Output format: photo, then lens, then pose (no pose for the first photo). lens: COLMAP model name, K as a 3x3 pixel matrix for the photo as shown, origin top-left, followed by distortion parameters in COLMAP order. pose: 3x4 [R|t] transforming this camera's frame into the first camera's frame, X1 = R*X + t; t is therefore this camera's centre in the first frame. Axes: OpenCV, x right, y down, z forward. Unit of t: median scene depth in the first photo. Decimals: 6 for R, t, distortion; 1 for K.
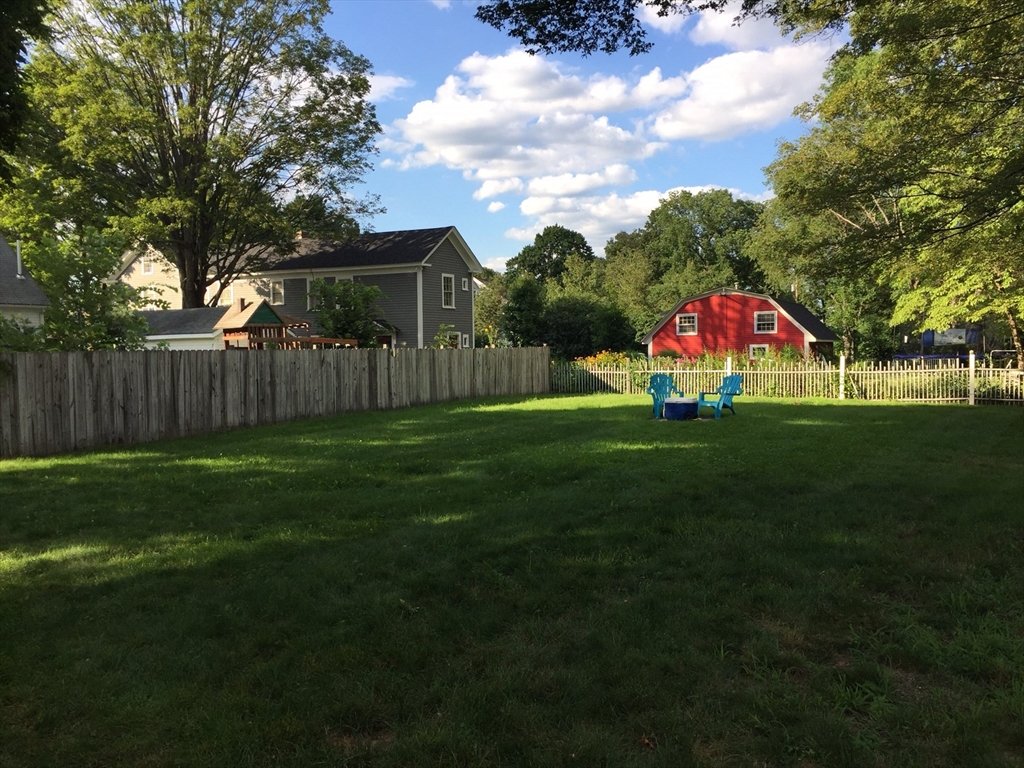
lens RADIAL K [[789.4, 0, 512.0], [0, 789.4, 384.0], [0, 0, 1]] dist [0.061433, -0.061436]
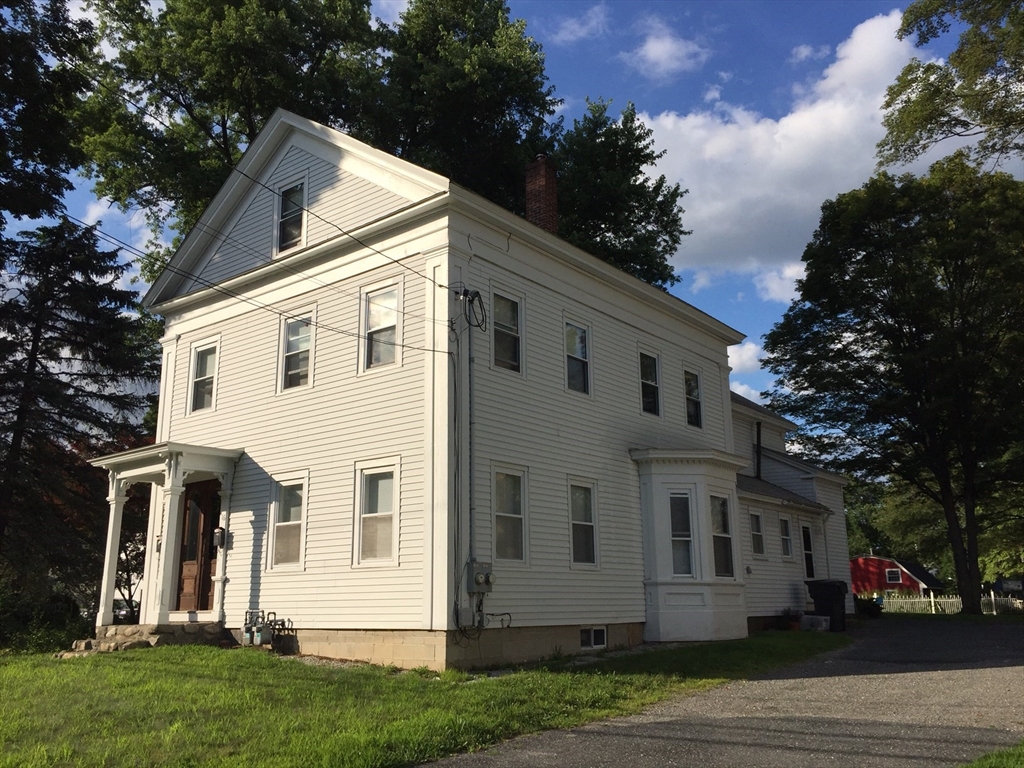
lens RADIAL K [[789.4, 0, 512.0], [0, 789.4, 384.0], [0, 0, 1]] dist [0.061433, -0.061436]
pose [[0.991405, -0.039421, -0.124744, -0.253659], [0.000145, 0.953851, -0.300279, 0.043393], [0.130825, 0.297680, 0.945659, -0.810882]]
